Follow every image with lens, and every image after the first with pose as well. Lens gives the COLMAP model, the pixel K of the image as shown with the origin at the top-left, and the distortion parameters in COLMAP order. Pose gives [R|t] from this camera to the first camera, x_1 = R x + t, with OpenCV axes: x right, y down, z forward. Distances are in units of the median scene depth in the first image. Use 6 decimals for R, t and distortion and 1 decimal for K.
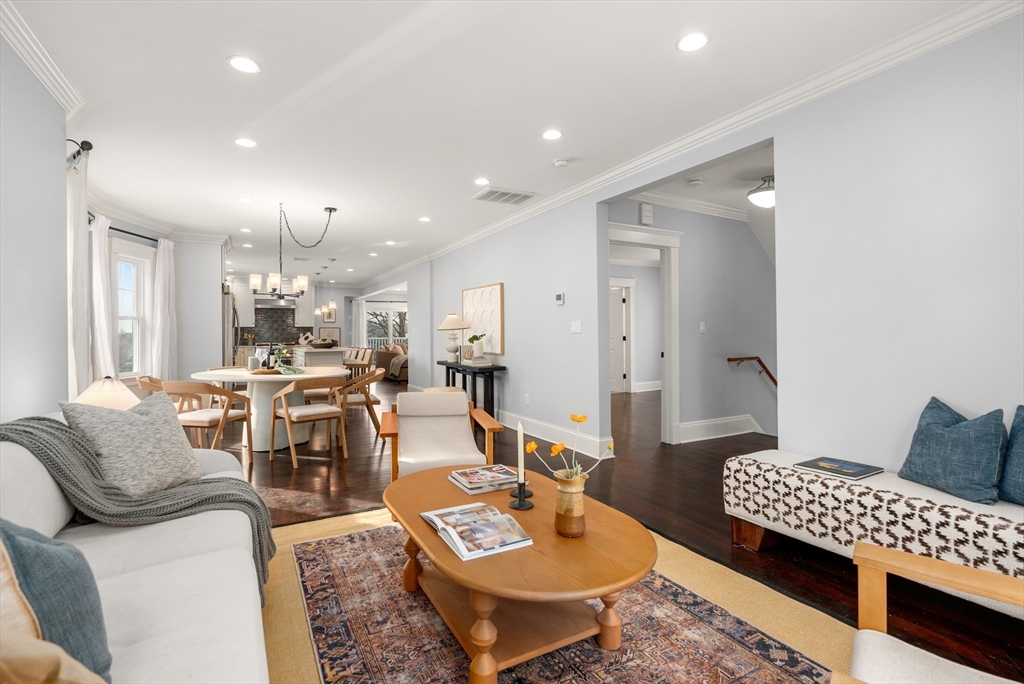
lens RADIAL K [[466.3, 0, 512.1], [0, 466.3, 333.0], [0, 0, 1]] dist [-0.000179, 0.000343]
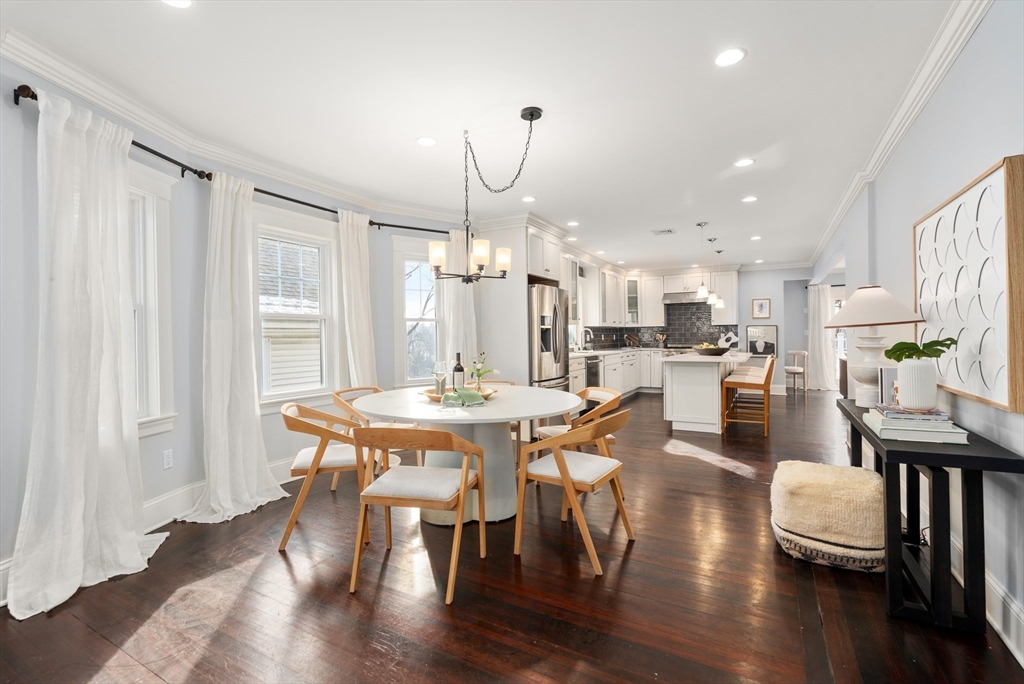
lens RADIAL K [[466.3, 0, 512.1], [0, 466.3, 333.0], [0, 0, 1]] dist [-0.000179, 0.000343]
pose [[0.523888, -0.006545, -0.851762, 0.028282], [0.009419, 0.999954, -0.001891, -0.001569], [0.851735, -0.007032, 0.523926, 0.292943]]
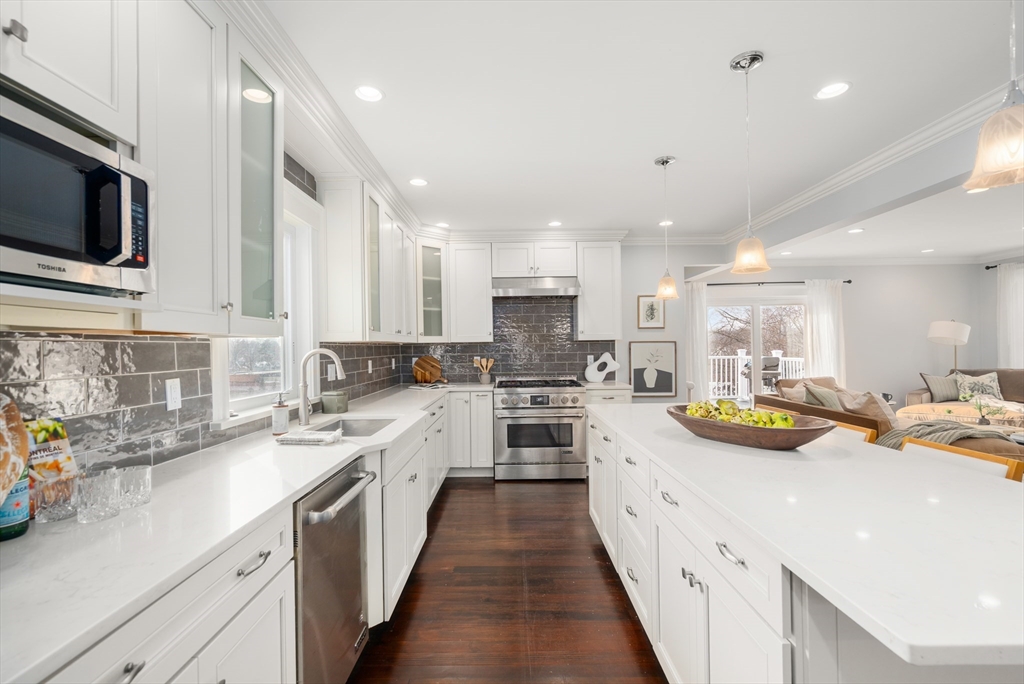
lens RADIAL K [[461.4, 0, 506.9], [0, 461.4, 346.8], [0, 0, 1]] dist [-0.000640, 0.000488]
pose [[0.865986, -0.005313, -0.500040, -0.306183], [0.007865, 0.999965, 0.002996, -0.008890], [0.500007, -0.006528, 0.865997, 0.593212]]
